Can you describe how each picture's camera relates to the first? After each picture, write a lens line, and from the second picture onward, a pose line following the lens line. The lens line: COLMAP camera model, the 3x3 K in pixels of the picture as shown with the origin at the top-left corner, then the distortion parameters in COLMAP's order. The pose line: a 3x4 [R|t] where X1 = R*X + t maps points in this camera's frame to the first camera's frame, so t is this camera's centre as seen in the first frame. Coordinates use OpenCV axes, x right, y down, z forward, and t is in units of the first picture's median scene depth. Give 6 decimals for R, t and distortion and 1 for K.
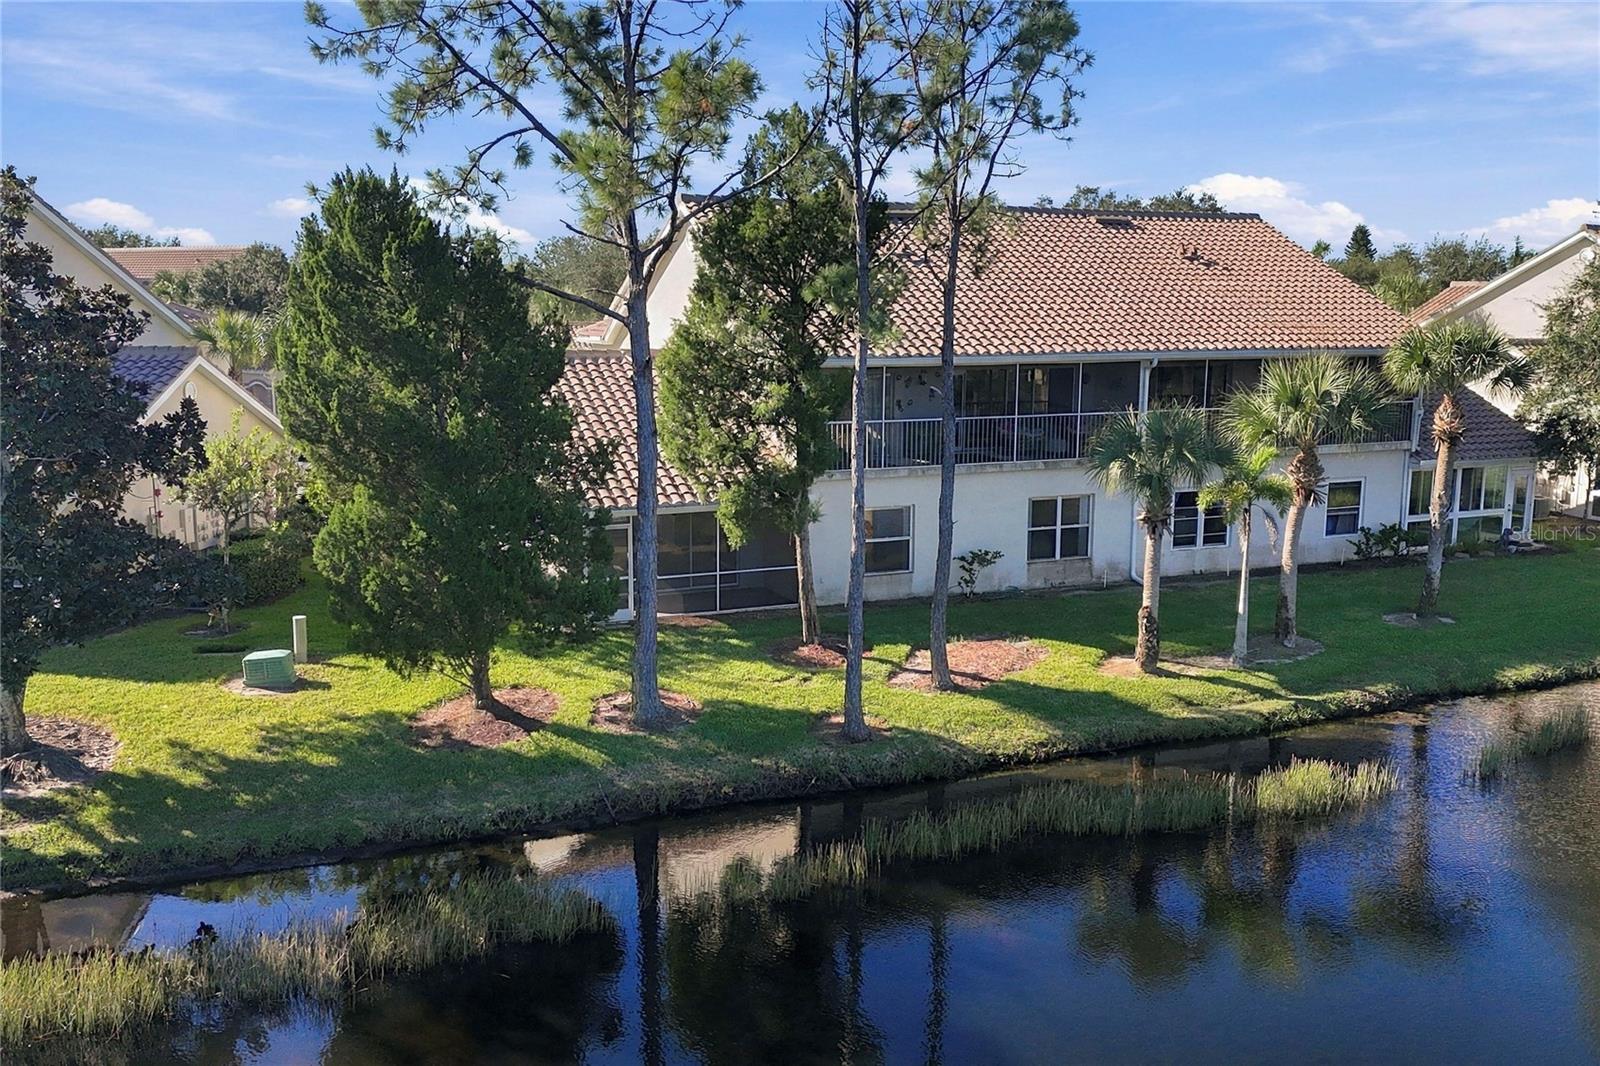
lens RADIAL K [[1406.2, 0, 800.0], [0, 1406.2, 533.0], [0, 0, 1]] dist [0.018826, -0.021235]
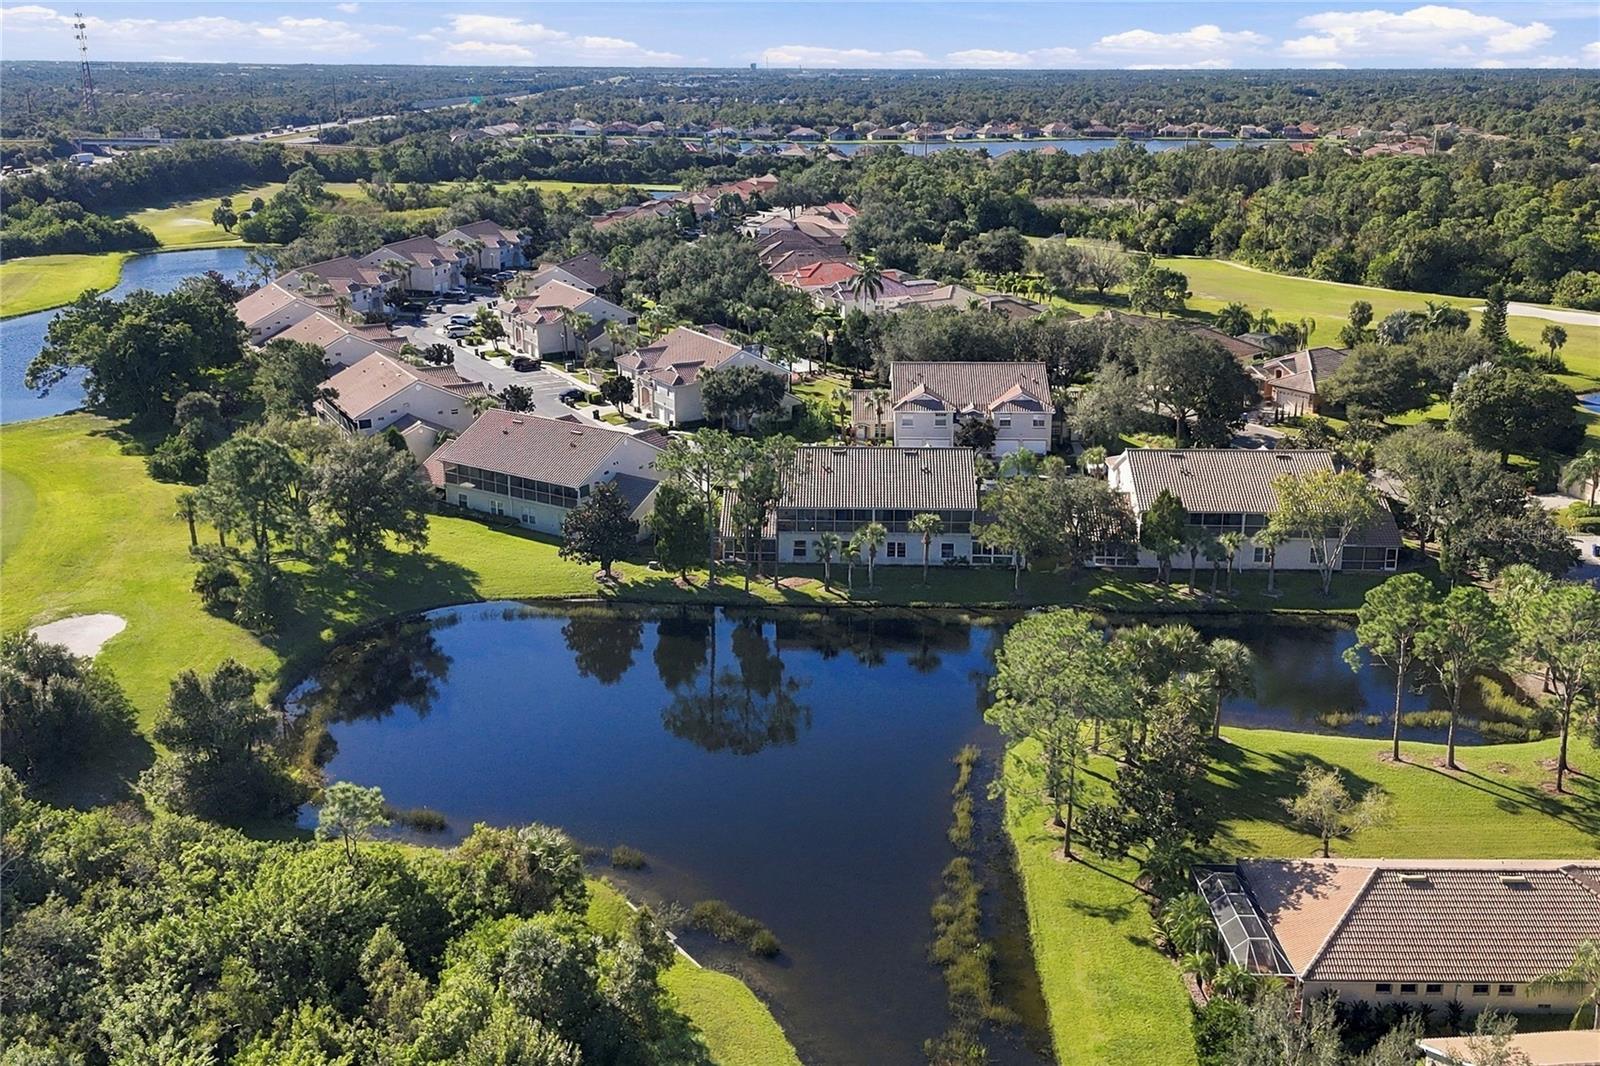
lens RADIAL K [[1406.2, 0, 800.0], [0, 1406.2, 533.0], [0, 0, 1]] dist [0.018826, -0.021235]
pose [[0.893710, 0.132272, -0.428704, 2.198405], [-0.065890, 0.983887, 0.166210, -0.872919], [0.443781, -0.120297, 0.888024, -3.180369]]
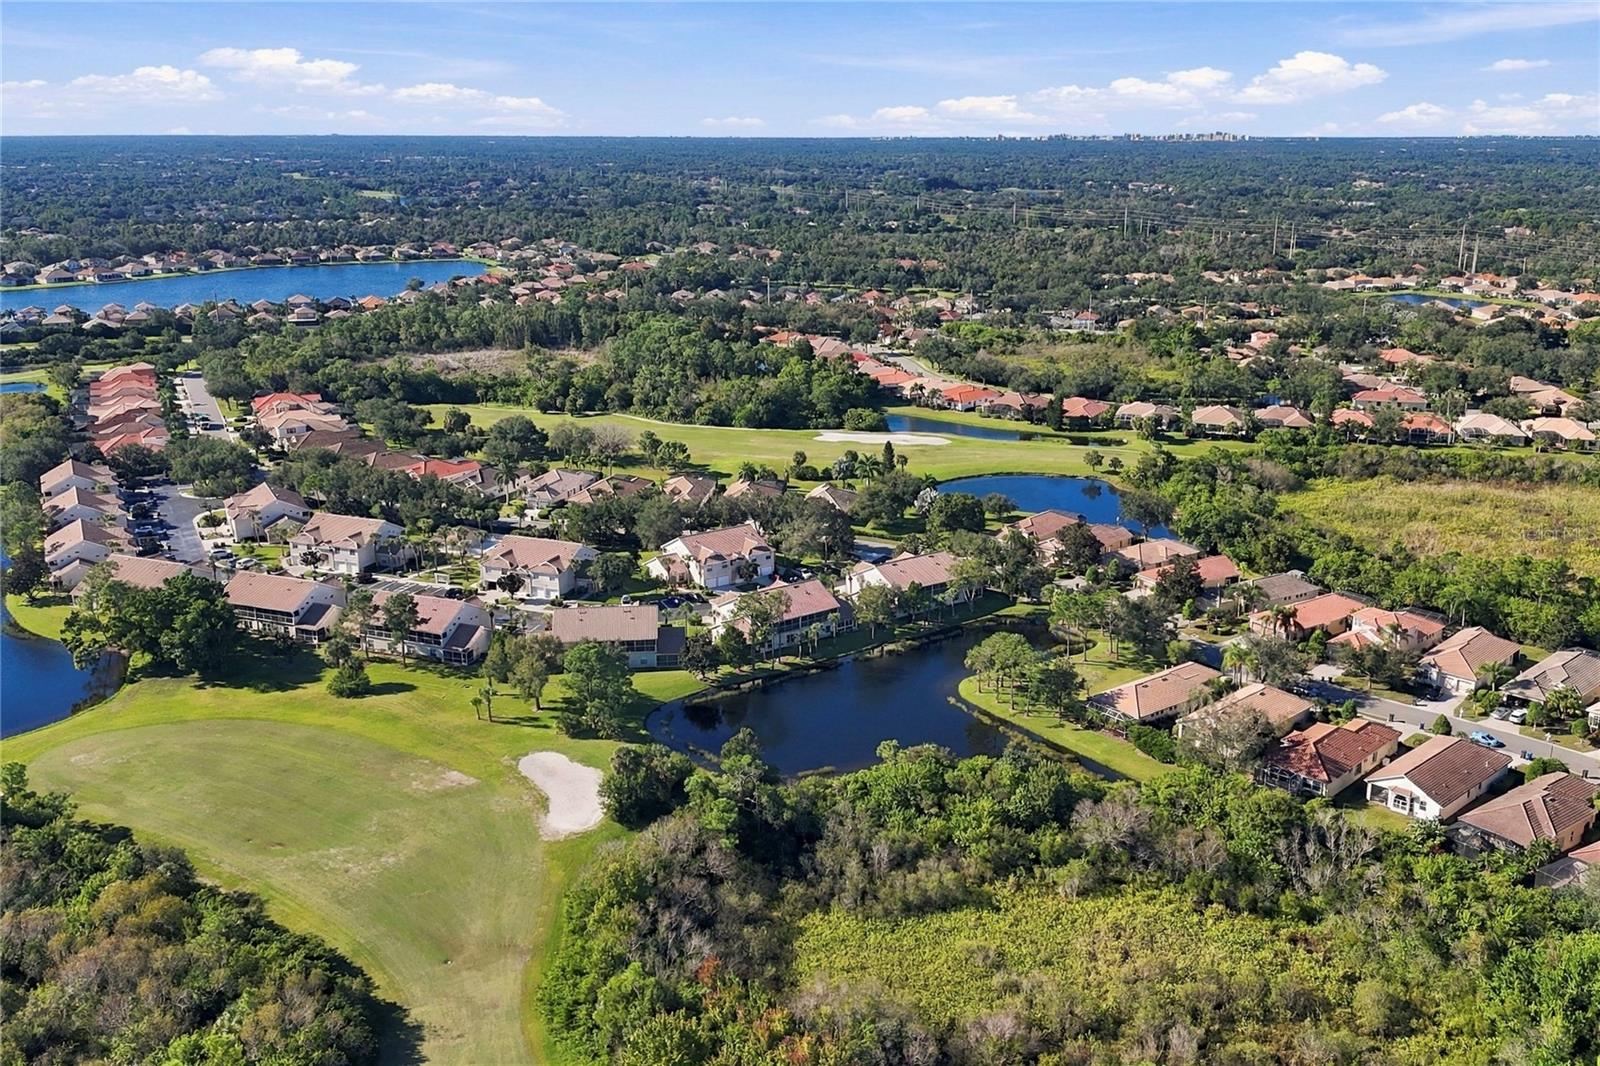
lens RADIAL K [[1406.2, 0, 800.0], [0, 1406.2, 533.0], [0, 0, 1]] dist [0.018826, -0.021235]
pose [[0.977443, -0.063599, 0.201398, -1.694280], [0.040509, 0.992333, 0.116765, -1.948653], [-0.207280, -0.105972, 0.972525, -8.541940]]
